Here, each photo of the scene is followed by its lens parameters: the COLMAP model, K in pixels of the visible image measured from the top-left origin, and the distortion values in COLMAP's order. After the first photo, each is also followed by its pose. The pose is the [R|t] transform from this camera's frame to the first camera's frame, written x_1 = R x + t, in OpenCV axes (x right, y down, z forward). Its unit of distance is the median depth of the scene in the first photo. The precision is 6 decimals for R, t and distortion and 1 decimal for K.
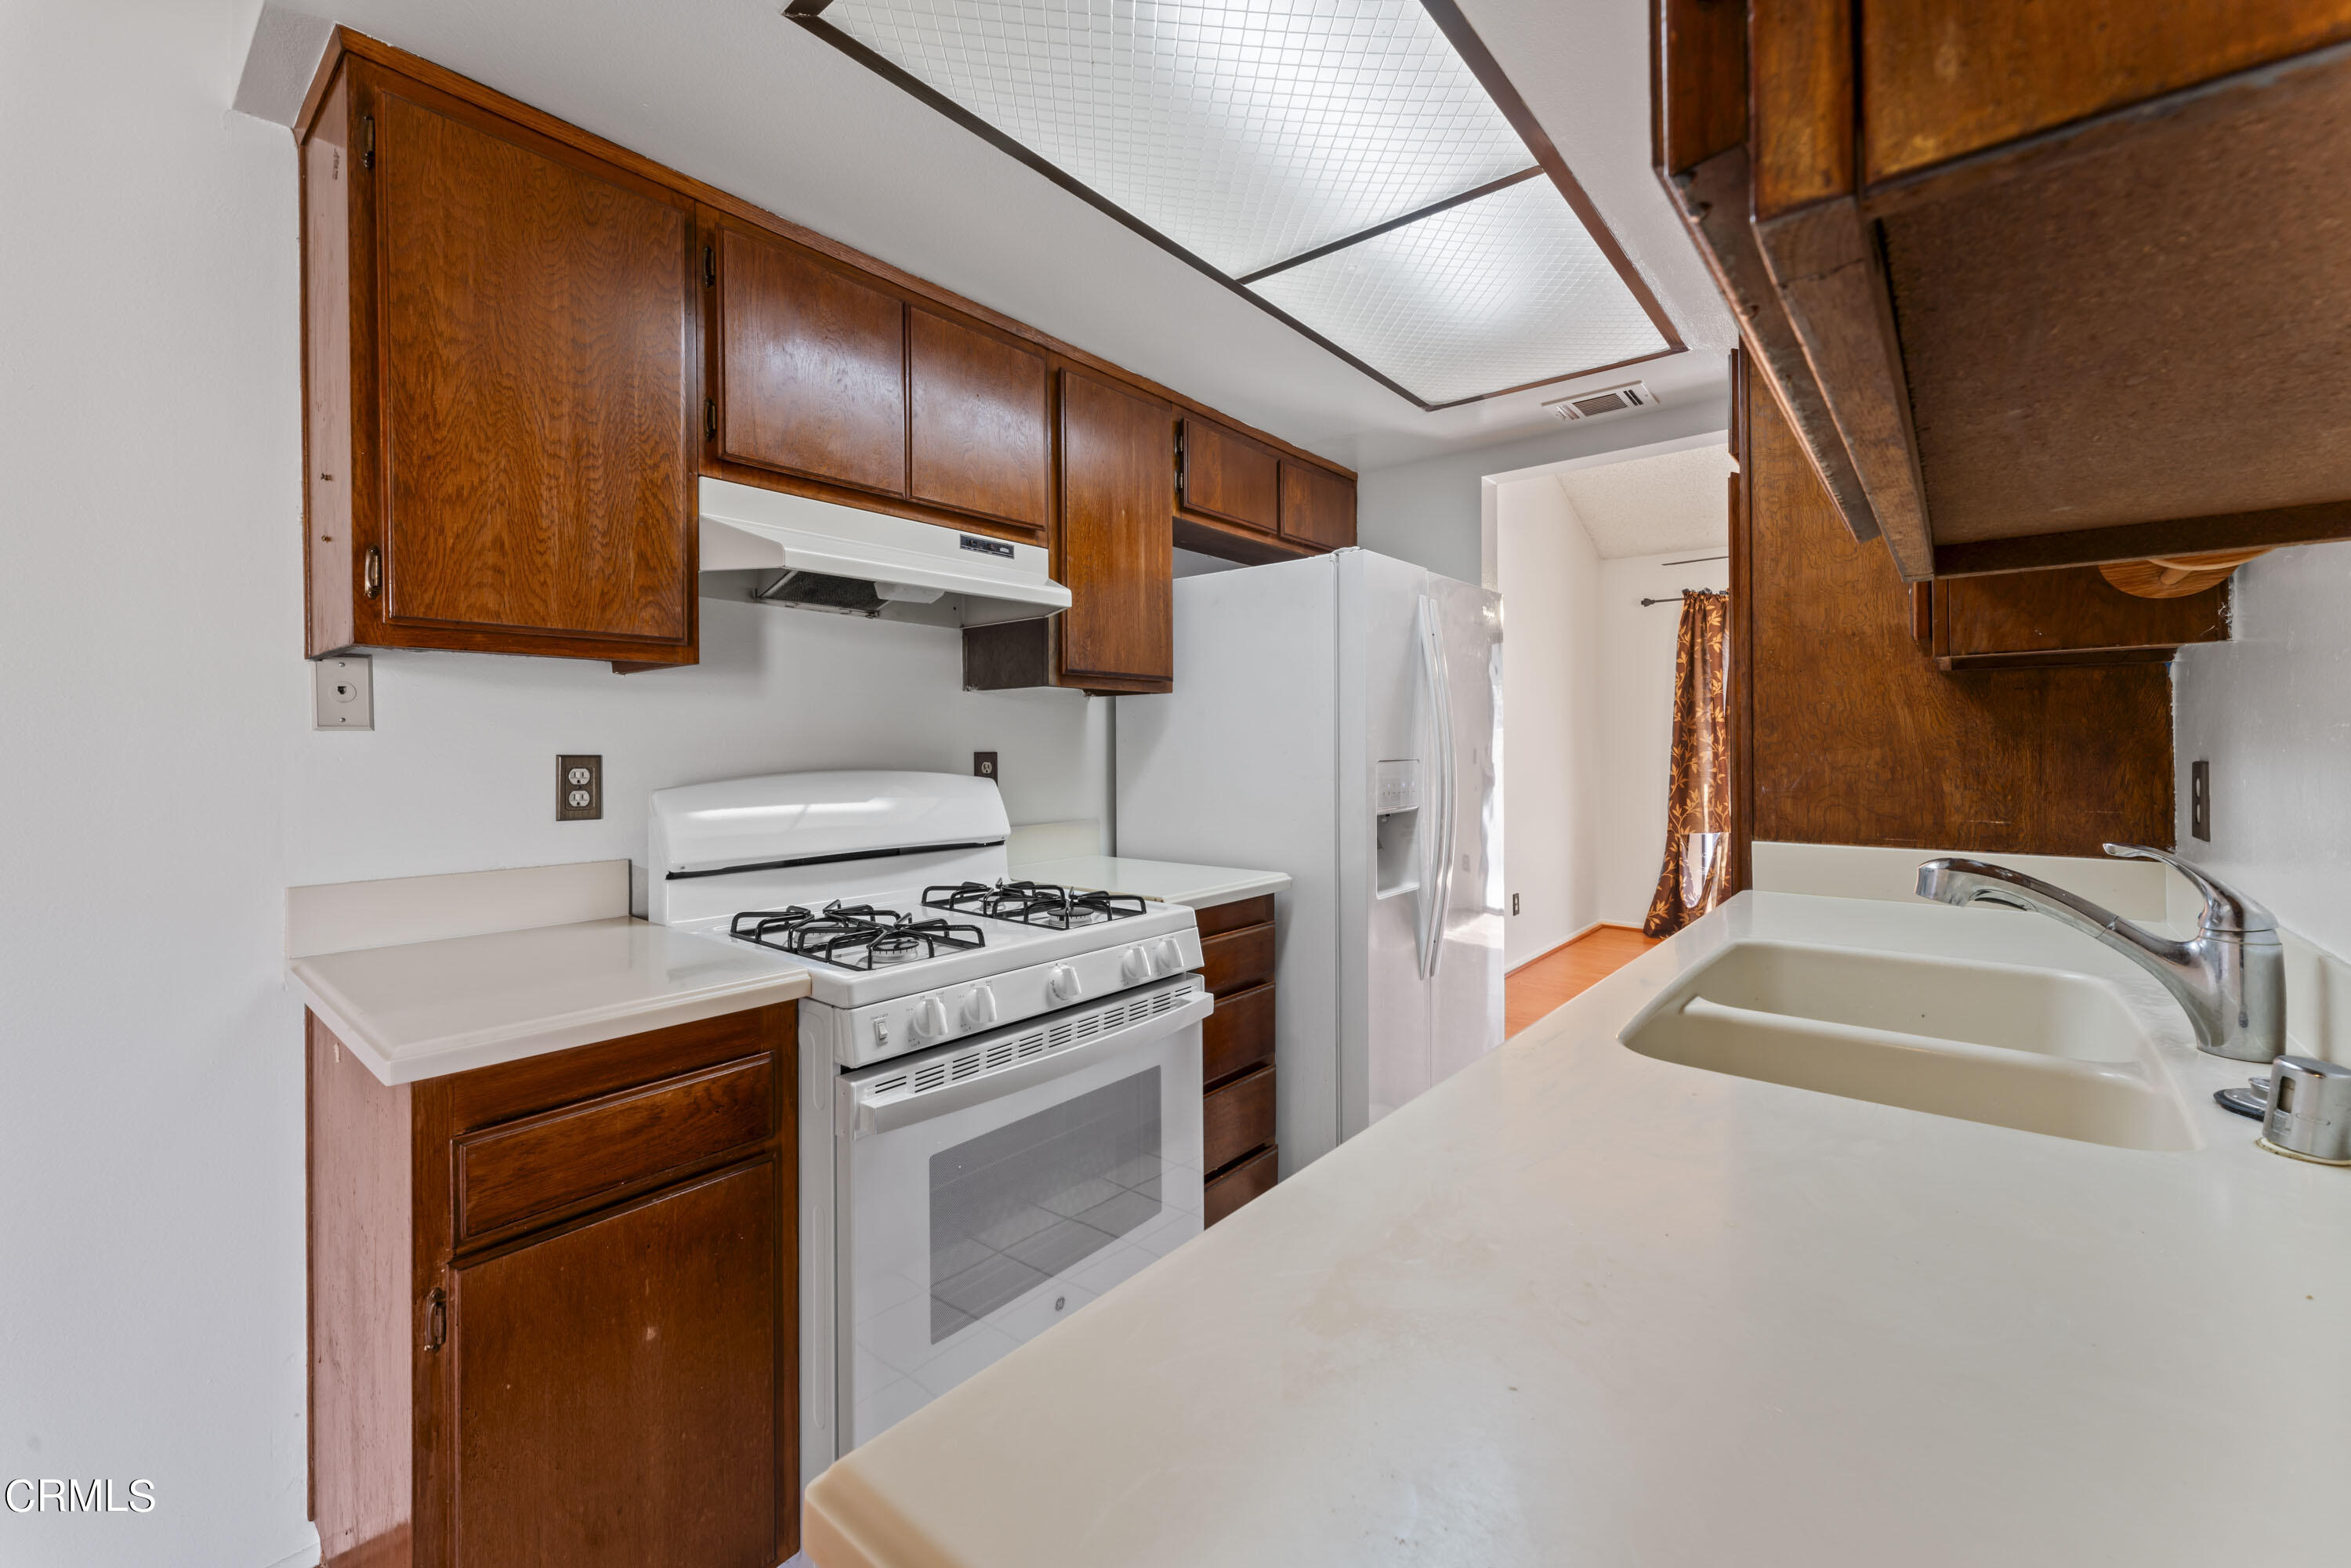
lens RADIAL K [[946.1, 0, 1159.1], [0, 946.1, 744.3], [0, 0, 1]] dist [-0.000020, 0.000178]
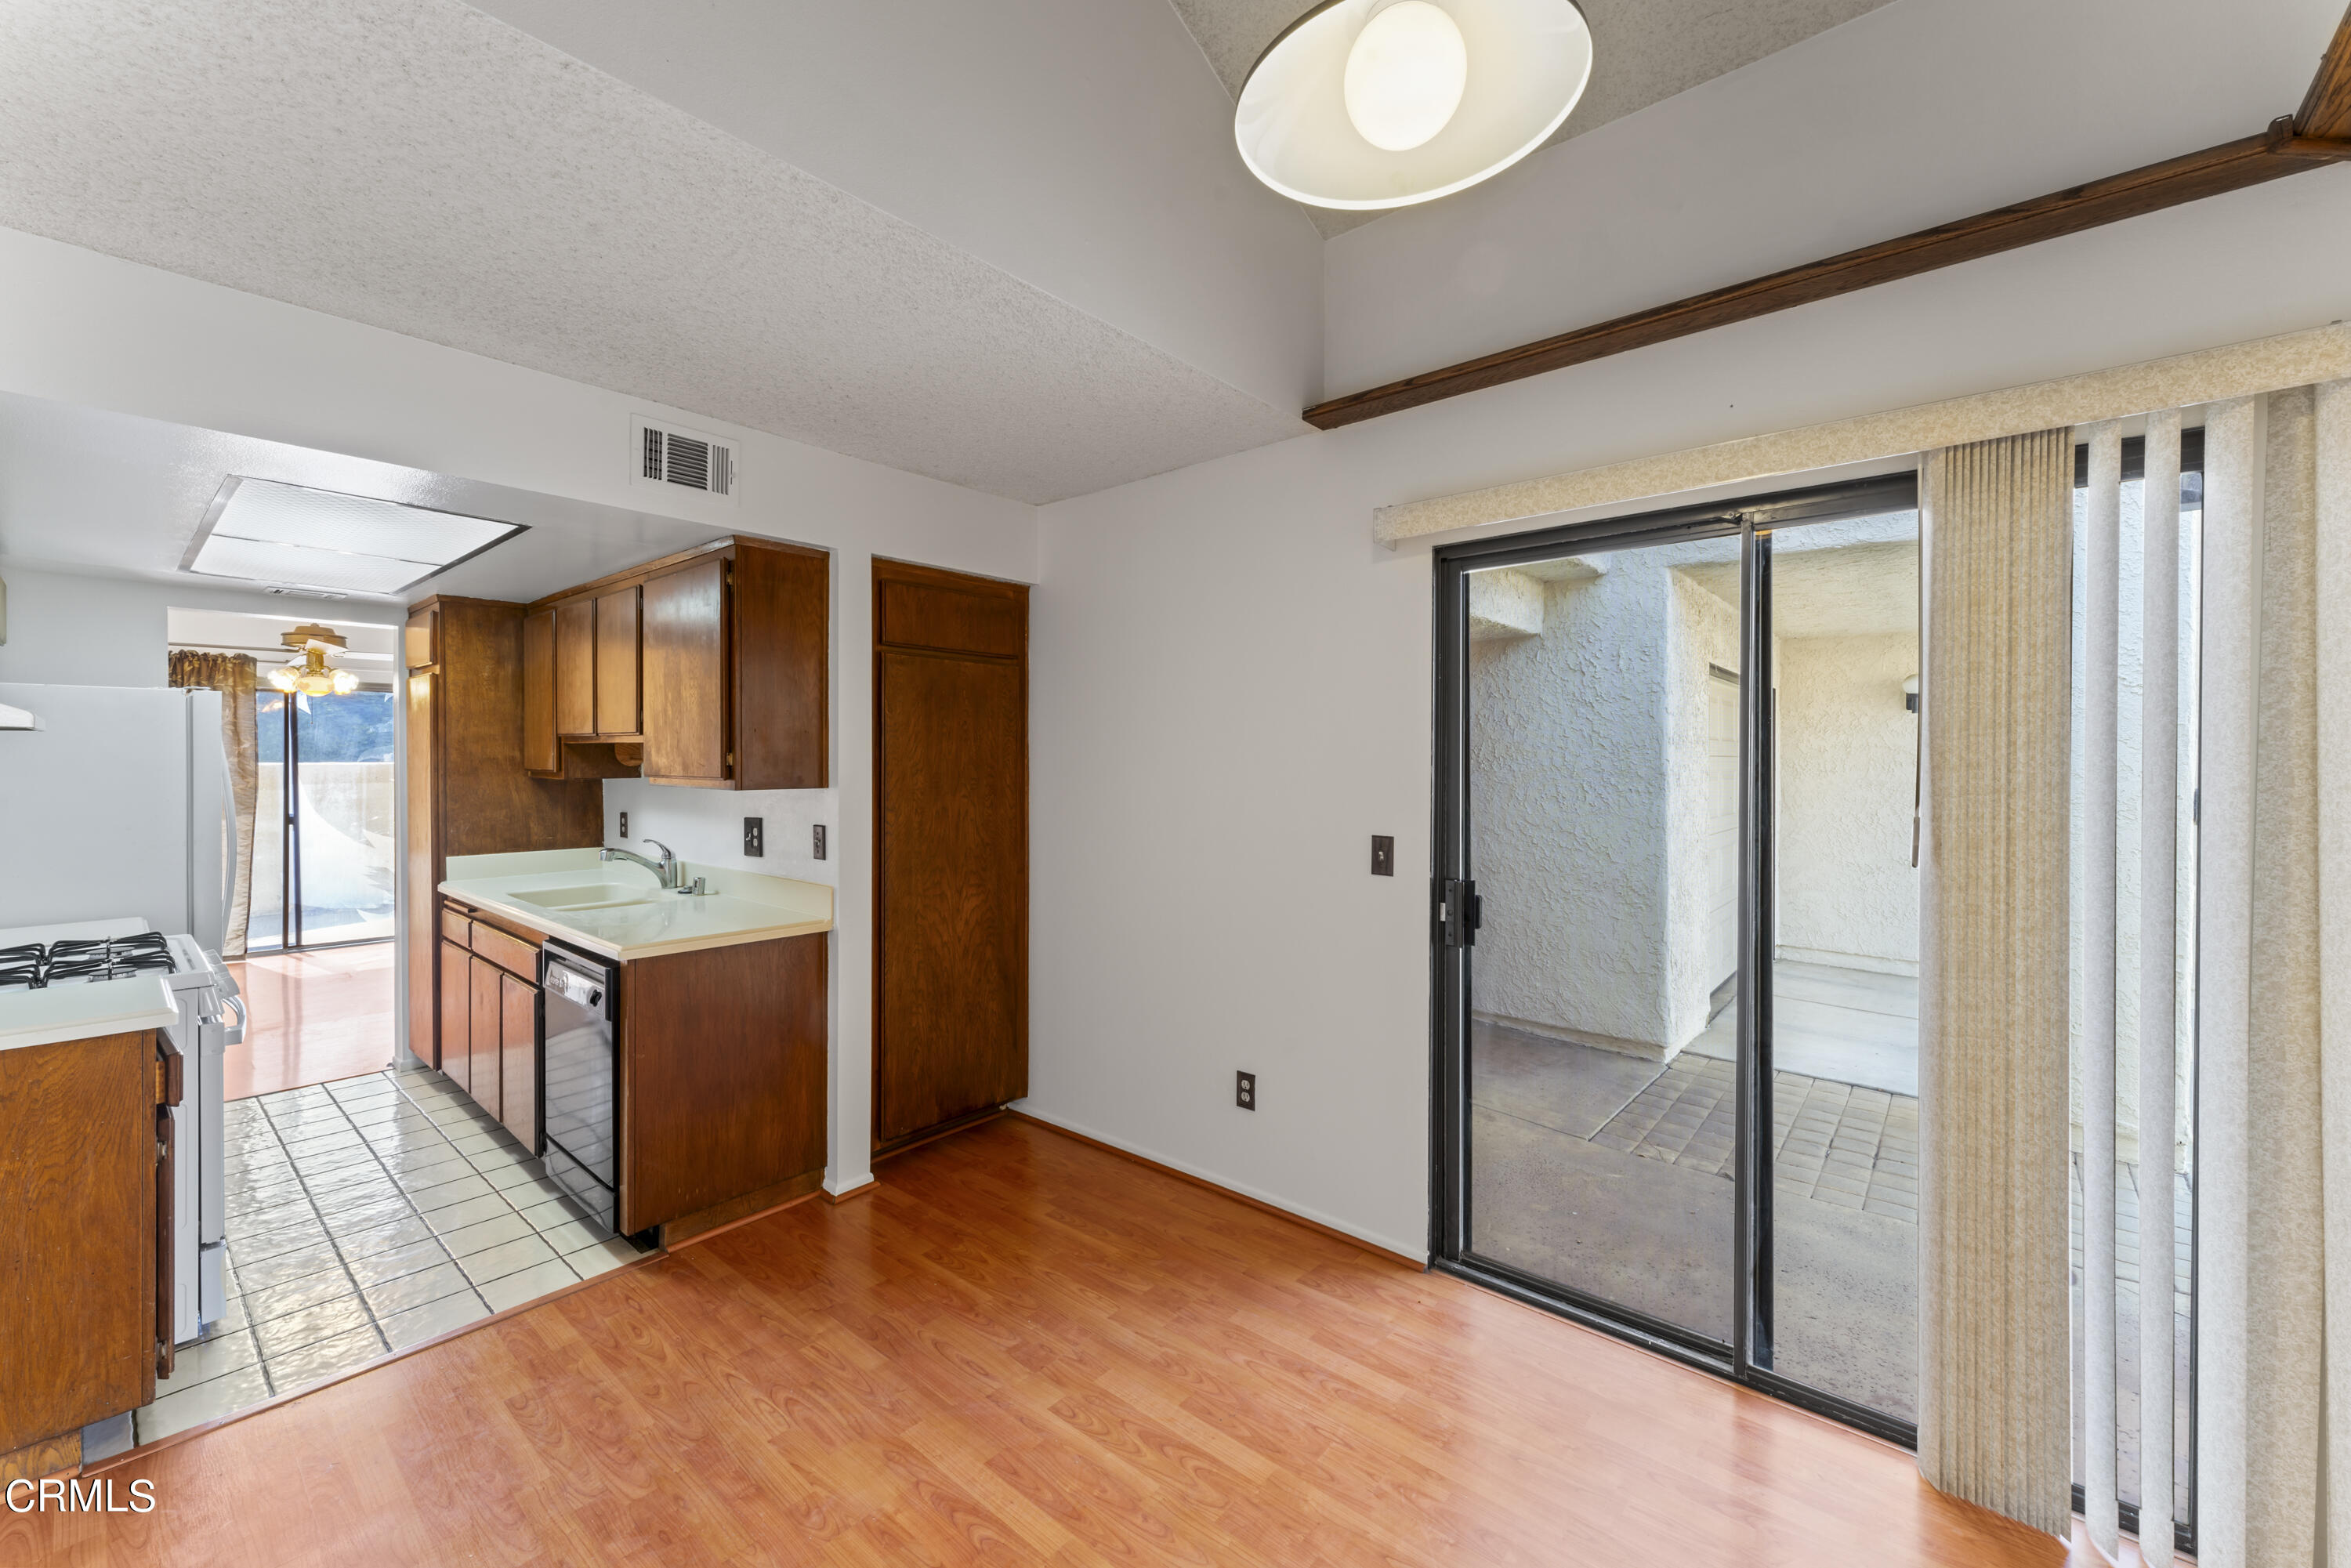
lens RADIAL K [[937.0, 0, 1172.5], [0, 937.0, 770.7], [0, 0, 1]] dist [0.000469, 0.000115]
pose [[0.006049, -0.005432, 0.999967, -1.600762], [-0.005455, 0.999970, 0.005465, -0.119820], [-0.999967, -0.005488, 0.006019, -0.667844]]
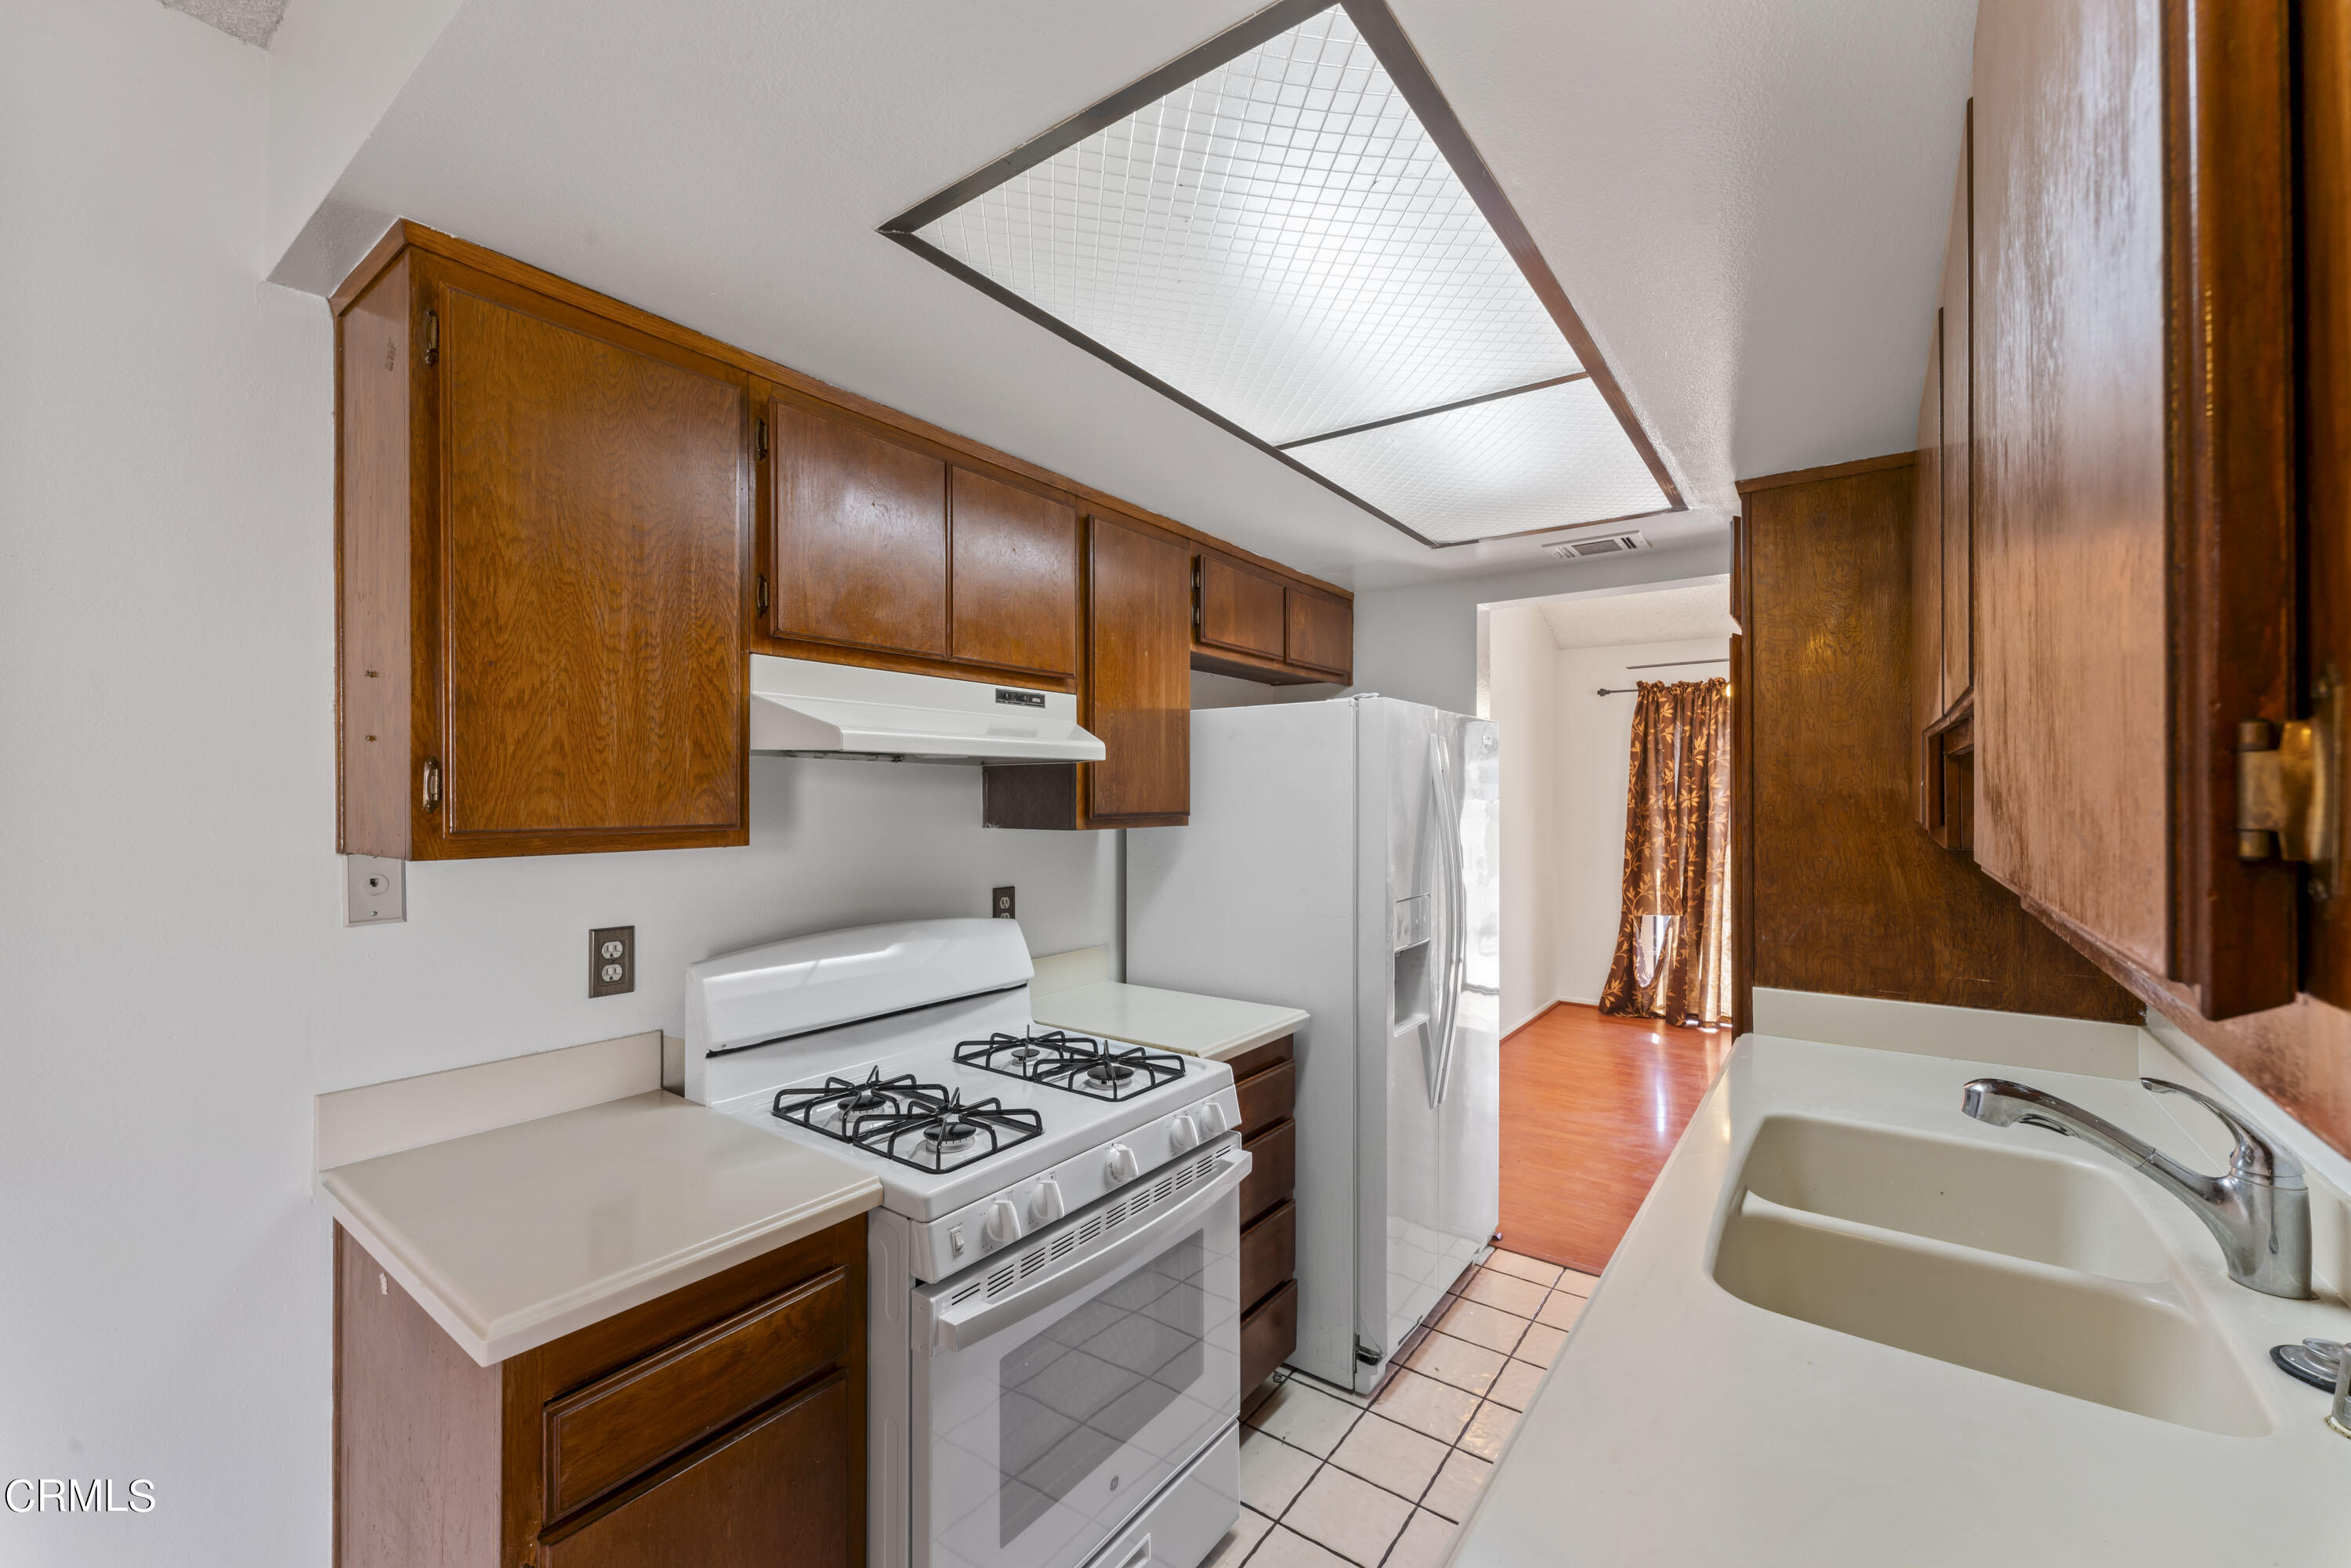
lens RADIAL K [[938.9, 0, 1167.0], [0, 938.9, 790.9], [0, 0, 1]] dist [0.000145, 0.000277]
pose [[0.997857, 0.004916, 0.065249, -0.106244], [-0.004689, 0.999982, -0.003633, -0.125520], [-0.065265, 0.003319, 0.997862, 0.001176]]
